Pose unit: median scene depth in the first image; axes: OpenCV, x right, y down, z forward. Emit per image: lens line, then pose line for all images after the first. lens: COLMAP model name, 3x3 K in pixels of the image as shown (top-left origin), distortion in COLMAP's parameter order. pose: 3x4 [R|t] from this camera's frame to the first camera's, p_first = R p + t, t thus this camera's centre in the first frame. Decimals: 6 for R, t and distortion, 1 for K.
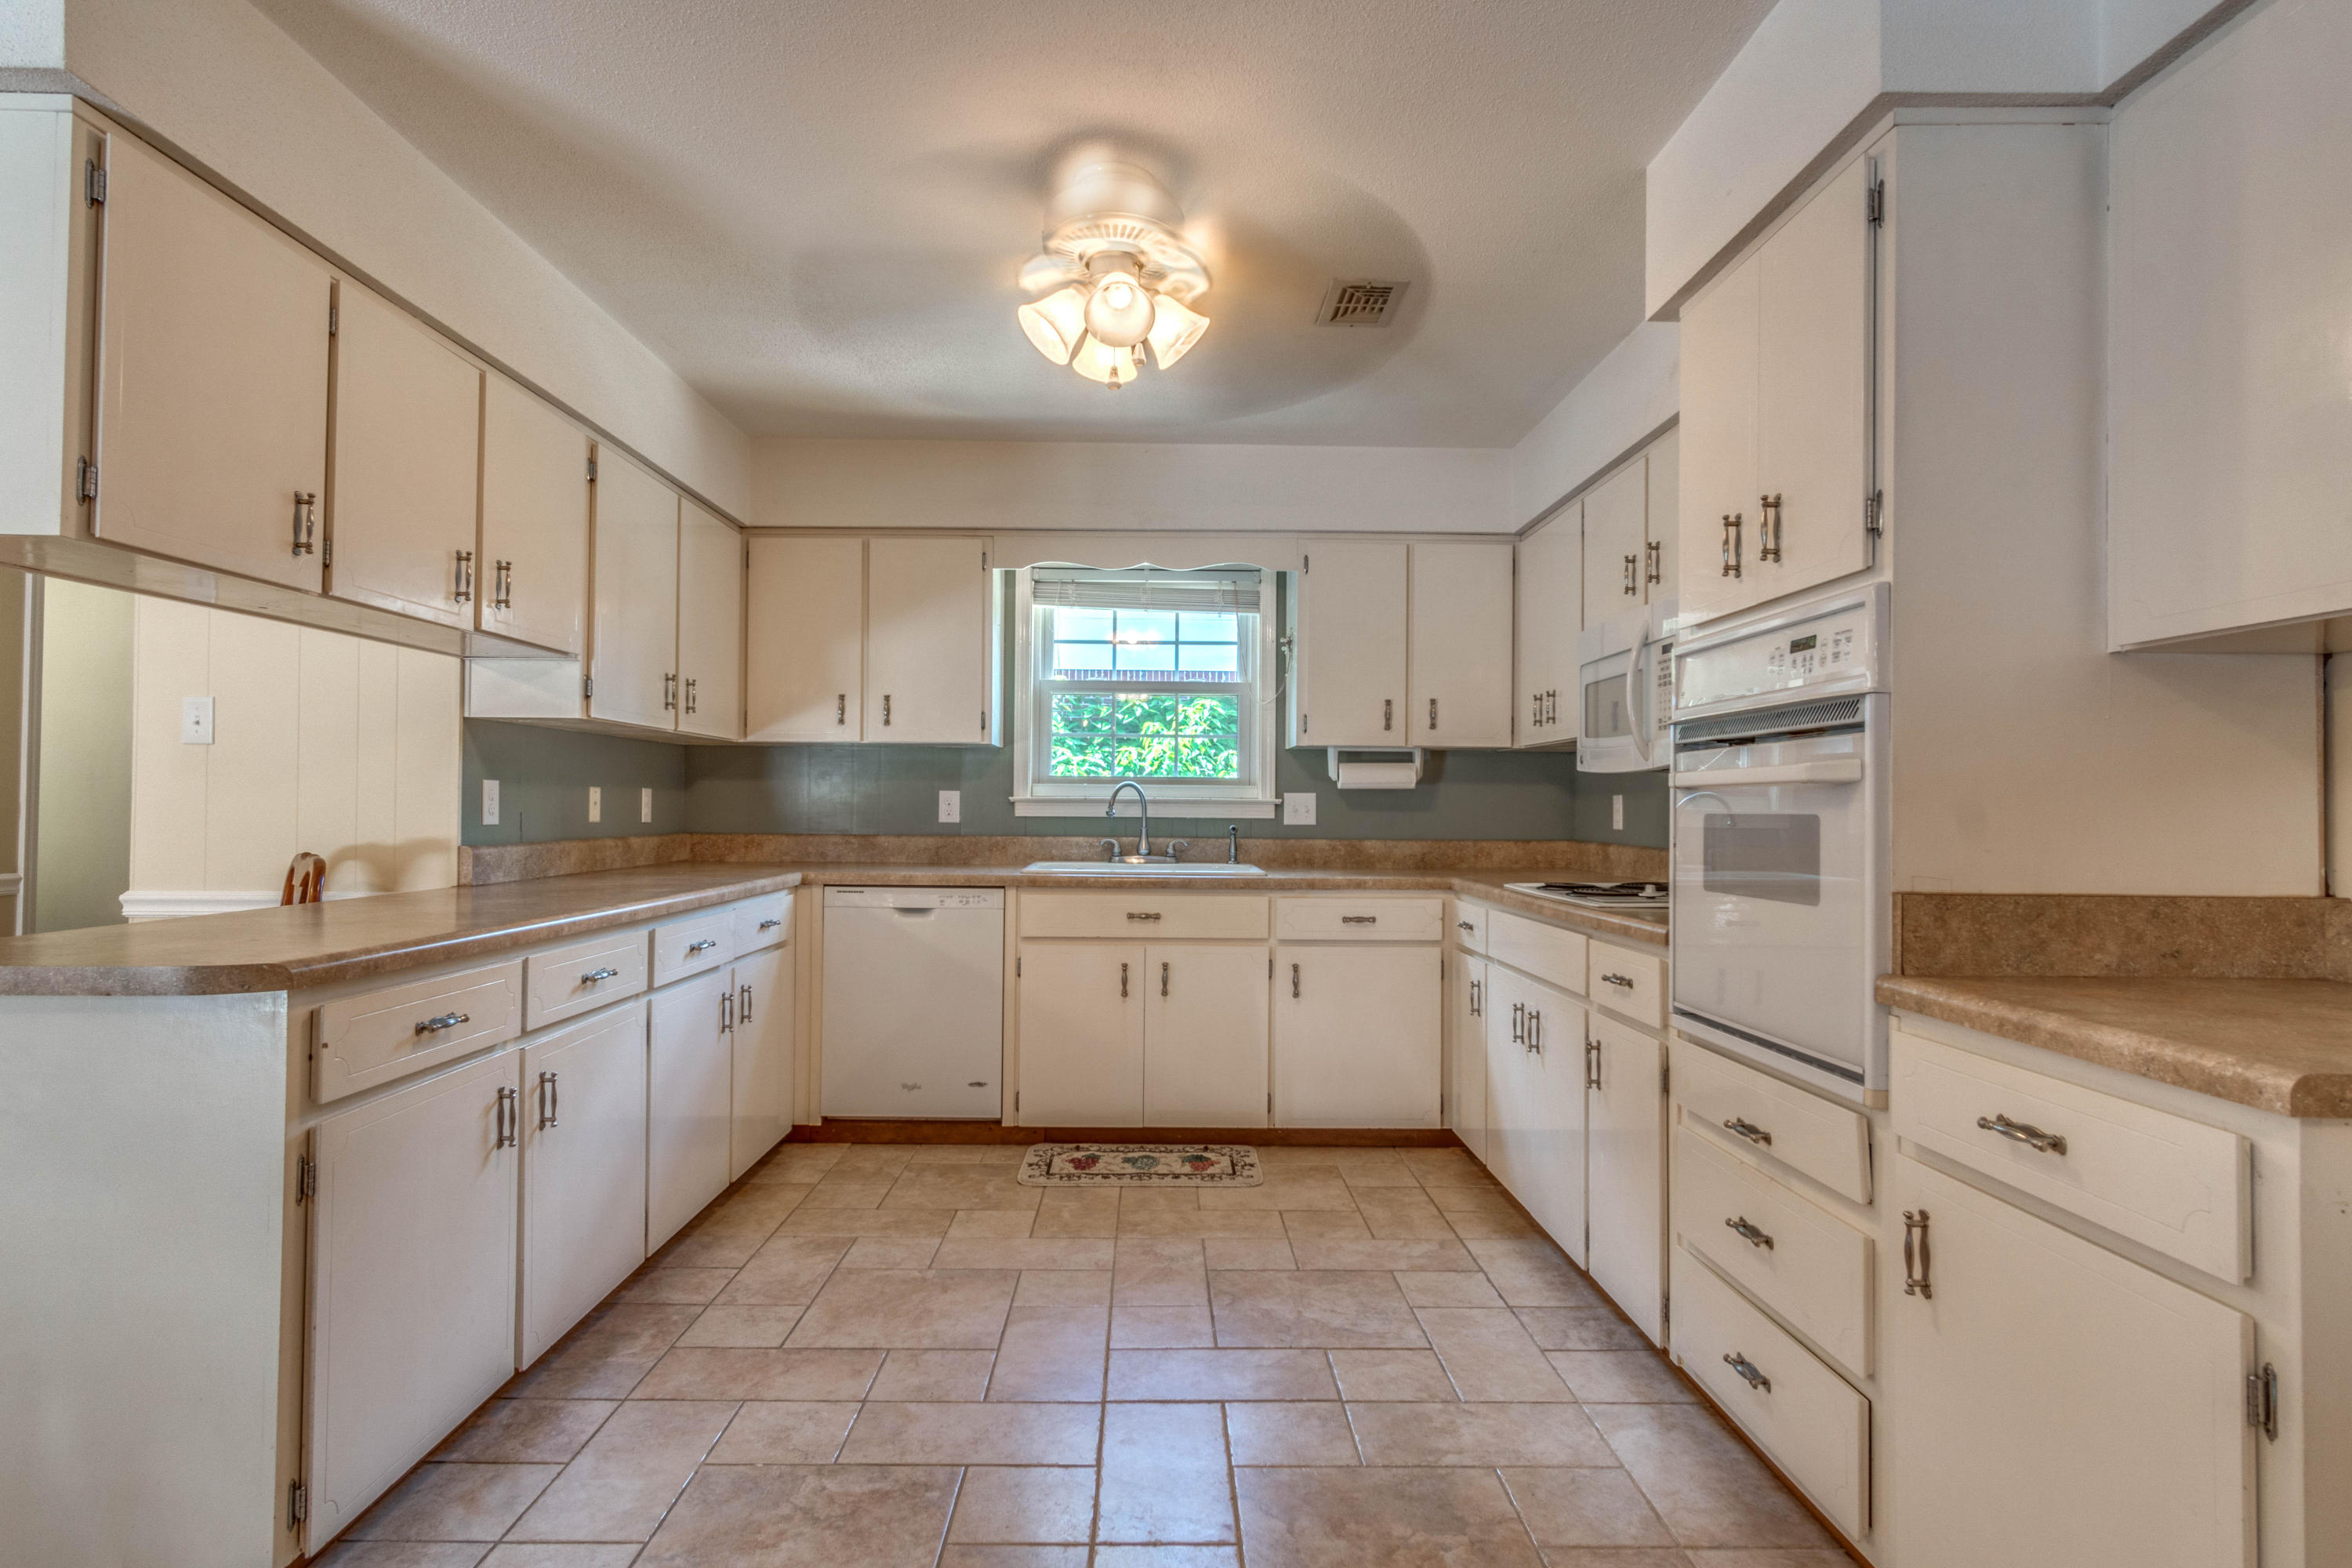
lens RADIAL K [[1314.5, 0, 1176.0], [0, 1314.5, 784.0], [0, 0, 1]] dist [0.005407, 0.001691]
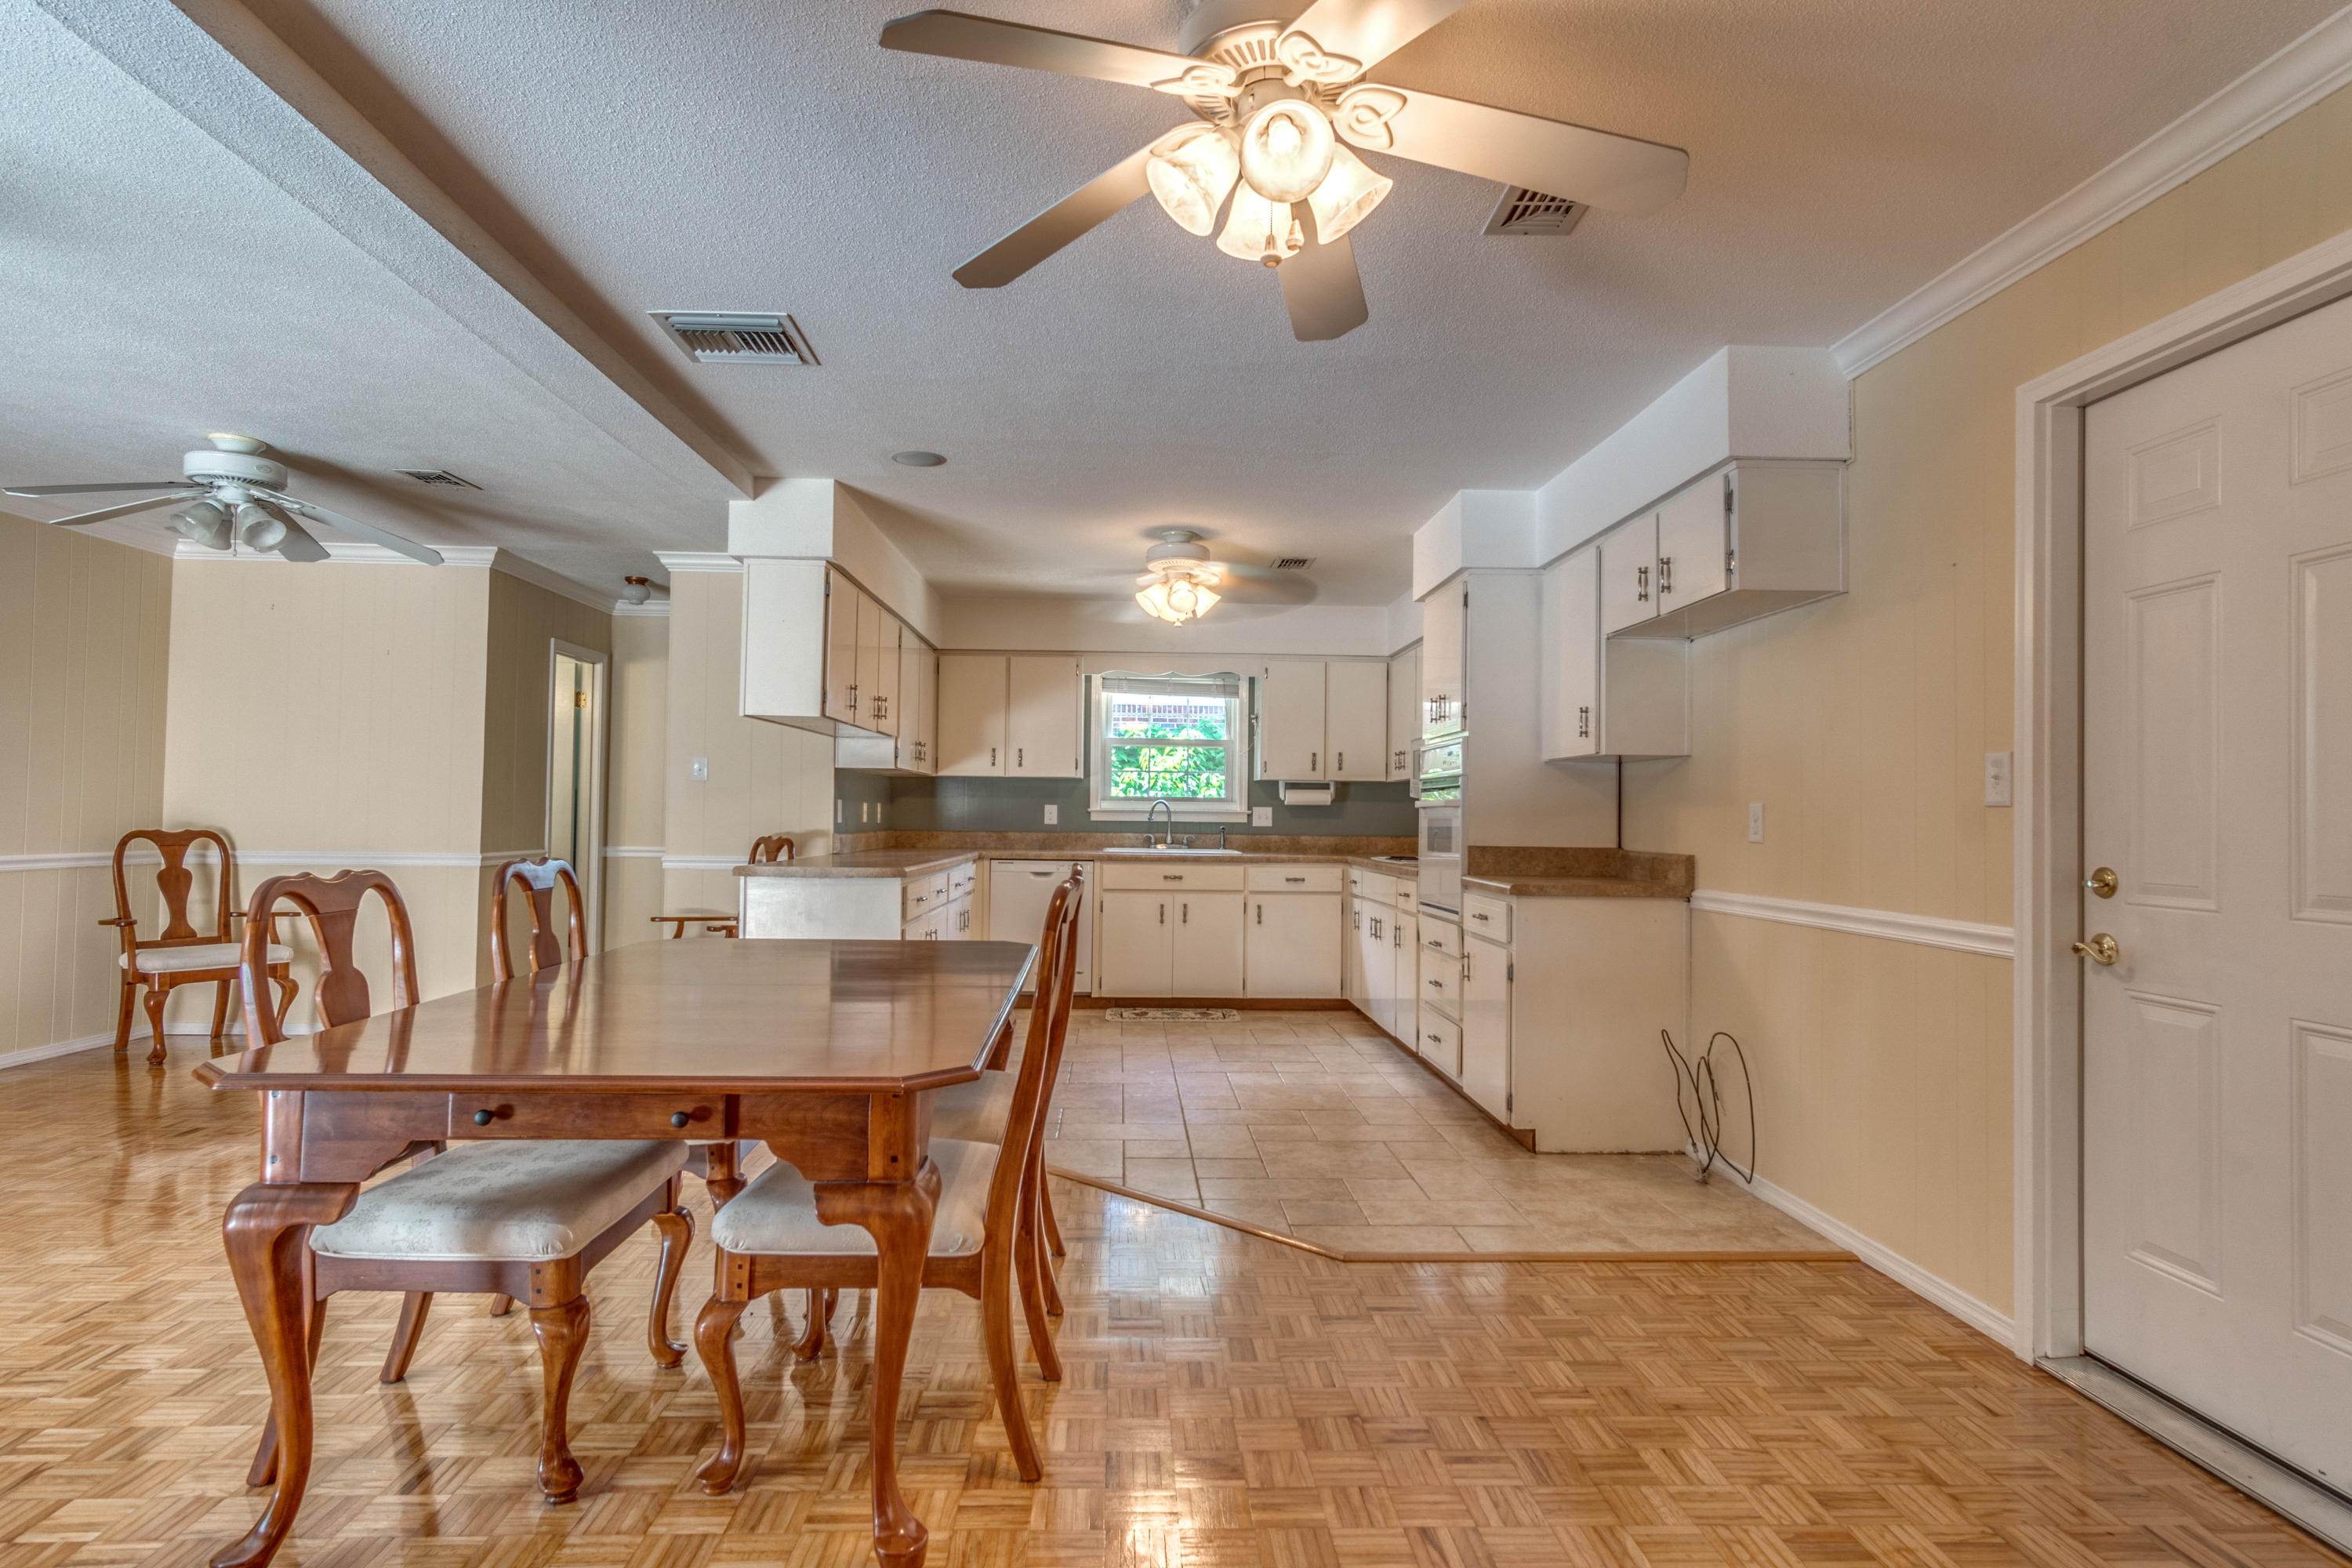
lens RADIAL K [[1314.5, 0, 1176.0], [0, 1314.5, 784.0], [0, 0, 1]] dist [0.005407, 0.001691]
pose [[0.999702, 0.004646, 0.023957, -0.058428], [-0.004470, 0.999963, -0.007395, -0.010434], [-0.023991, 0.007286, 0.999686, -0.701880]]
